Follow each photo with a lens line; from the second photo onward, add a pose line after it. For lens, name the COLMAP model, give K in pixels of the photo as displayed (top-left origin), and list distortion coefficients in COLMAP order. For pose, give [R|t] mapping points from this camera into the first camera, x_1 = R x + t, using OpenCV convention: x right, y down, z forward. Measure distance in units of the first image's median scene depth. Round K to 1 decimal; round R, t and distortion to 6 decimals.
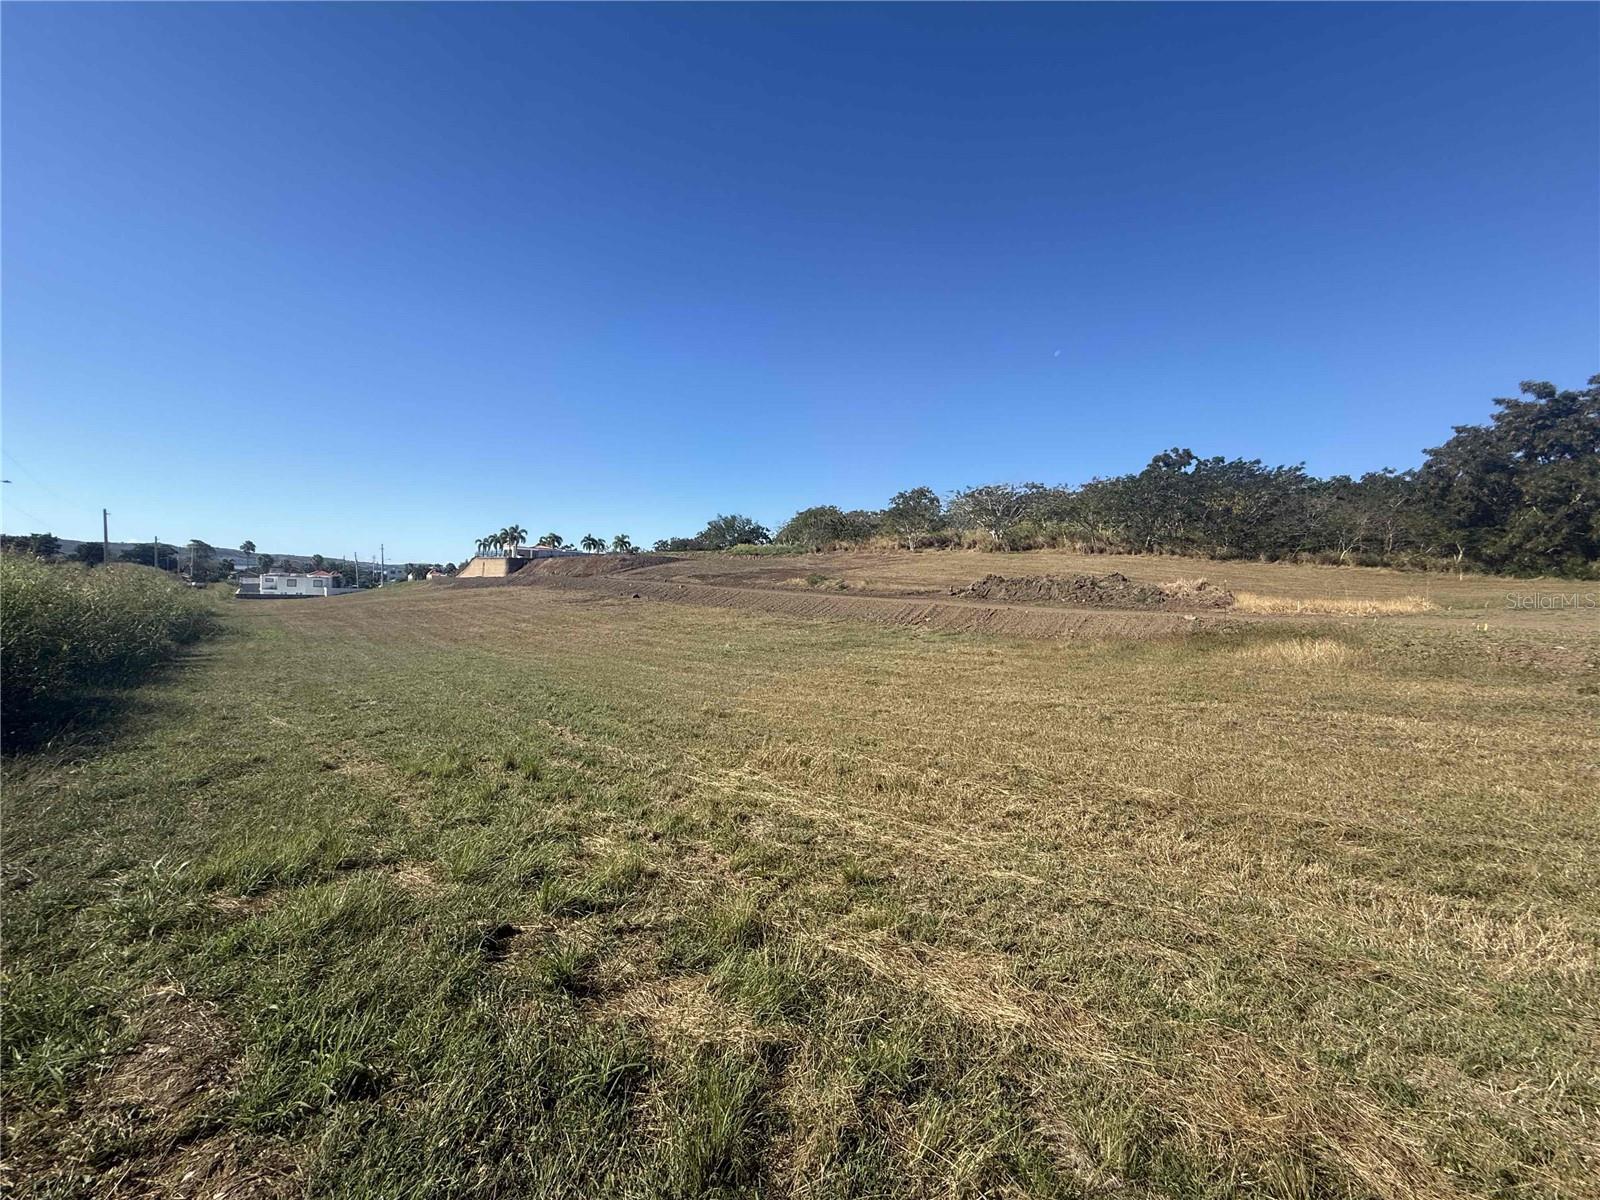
lens RADIAL K [[640.0, 0, 798.0], [0, 640.0, 609.5], [0, 0, 1]] dist [-0.001084, 0.000924]
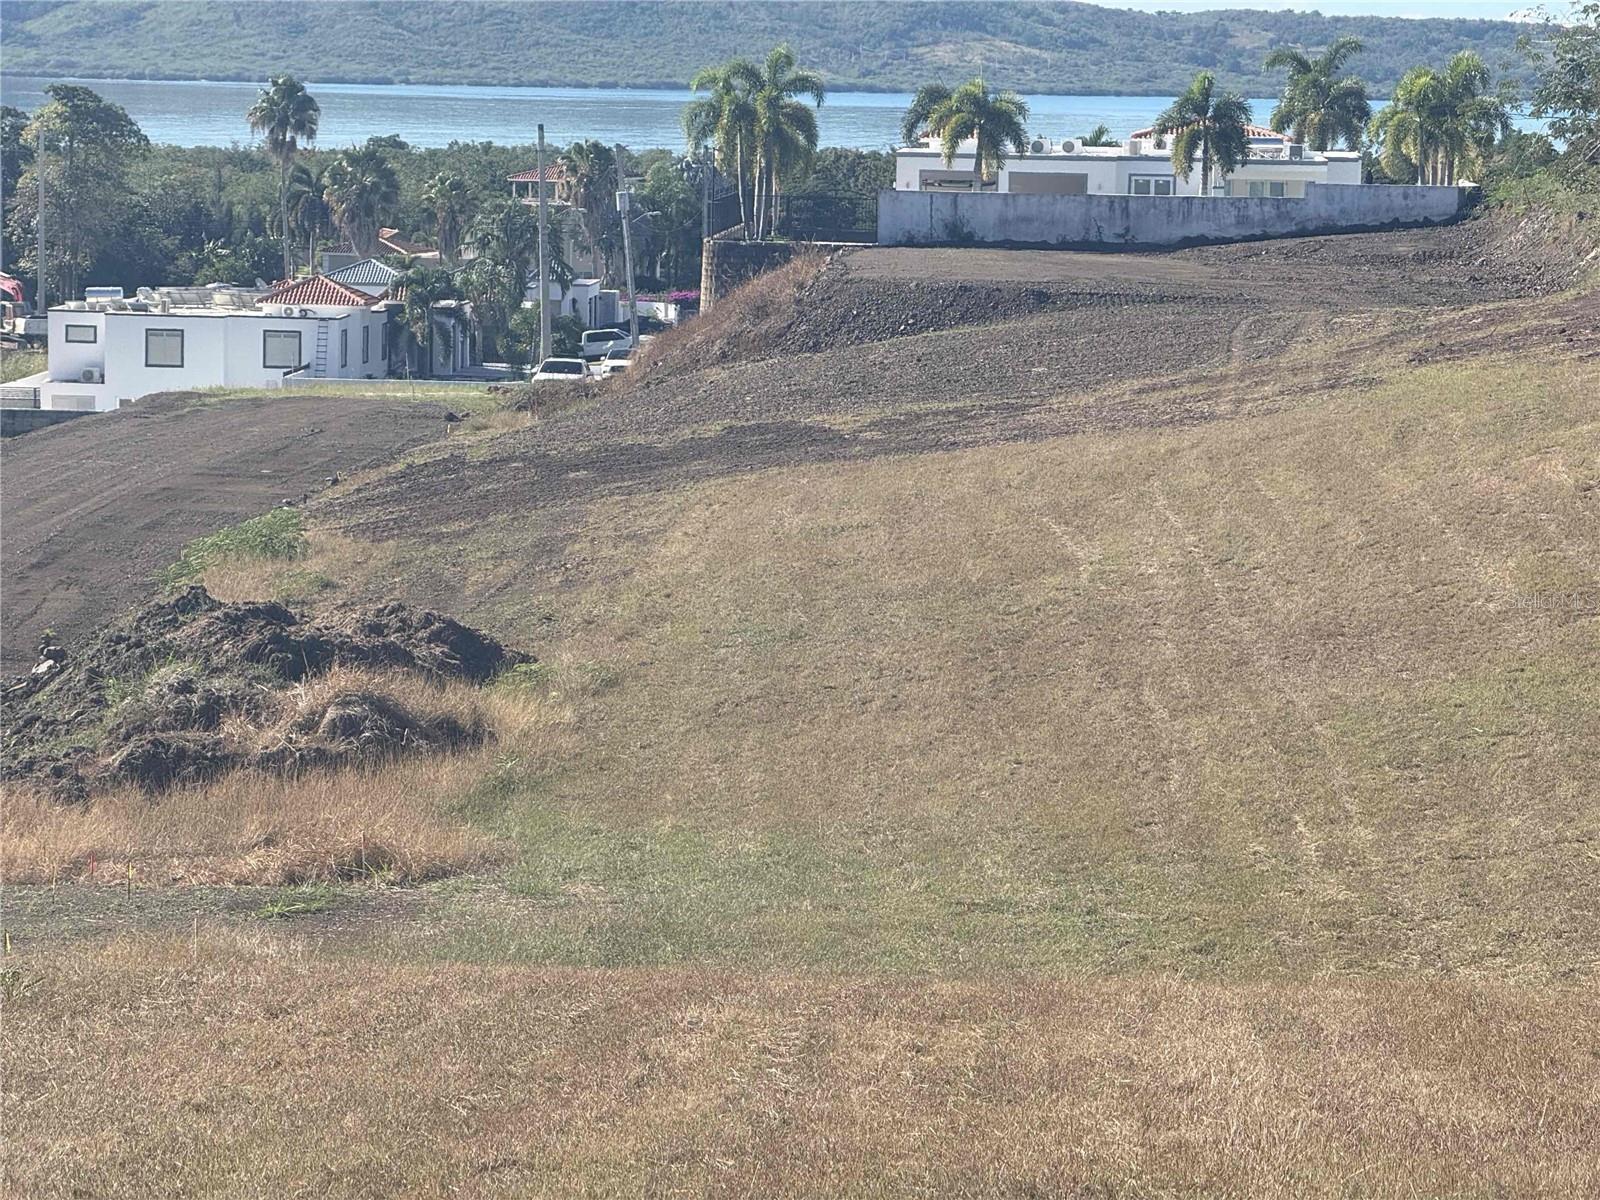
lens RADIAL K [[5579.6, 0, 882.8], [0, 5579.6, 751.8], [0, 0, 1]] dist [0.189628, 0.000000]
pose [[0.730682, 0.054305, -0.680555, 0.830883], [-0.011299, 0.997657, 0.067477, -0.061183], [0.682624, -0.041615, 0.729584, -0.115293]]
